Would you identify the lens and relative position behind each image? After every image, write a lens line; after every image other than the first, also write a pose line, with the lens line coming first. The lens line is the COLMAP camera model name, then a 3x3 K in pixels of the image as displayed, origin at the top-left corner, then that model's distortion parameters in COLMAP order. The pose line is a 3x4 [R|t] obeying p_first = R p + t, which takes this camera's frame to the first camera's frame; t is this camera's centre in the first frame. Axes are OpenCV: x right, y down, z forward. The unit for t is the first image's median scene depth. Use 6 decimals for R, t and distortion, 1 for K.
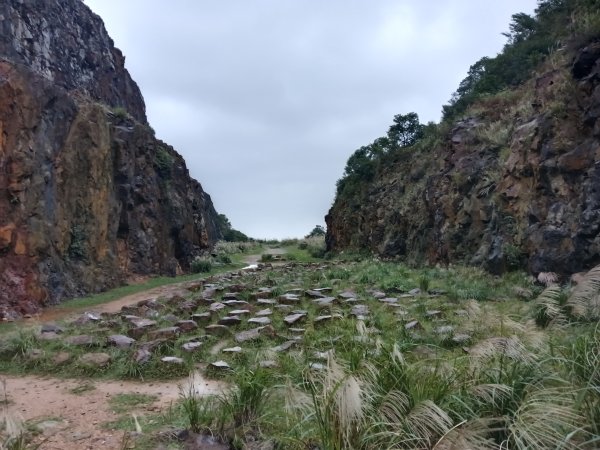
lens RADIAL K [[454.9, 0, 300.0], [0, 454.9, 225.0], [0, 0, 1]] dist [0.059754, -0.112949]
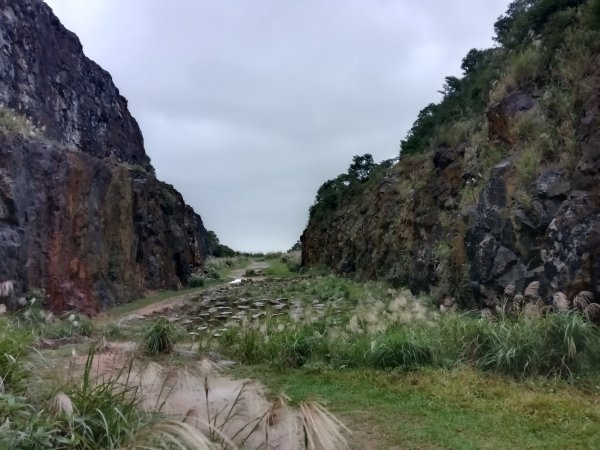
lens RADIAL K [[454.9, 0, 300.0], [0, 454.9, 225.0], [0, 0, 1]] dist [0.059754, -0.112949]
pose [[0.999628, -0.005642, 0.026700, 0.043498], [0.006195, 0.999767, -0.020683, -0.044425], [-0.026577, 0.020841, 0.999429, -0.314761]]
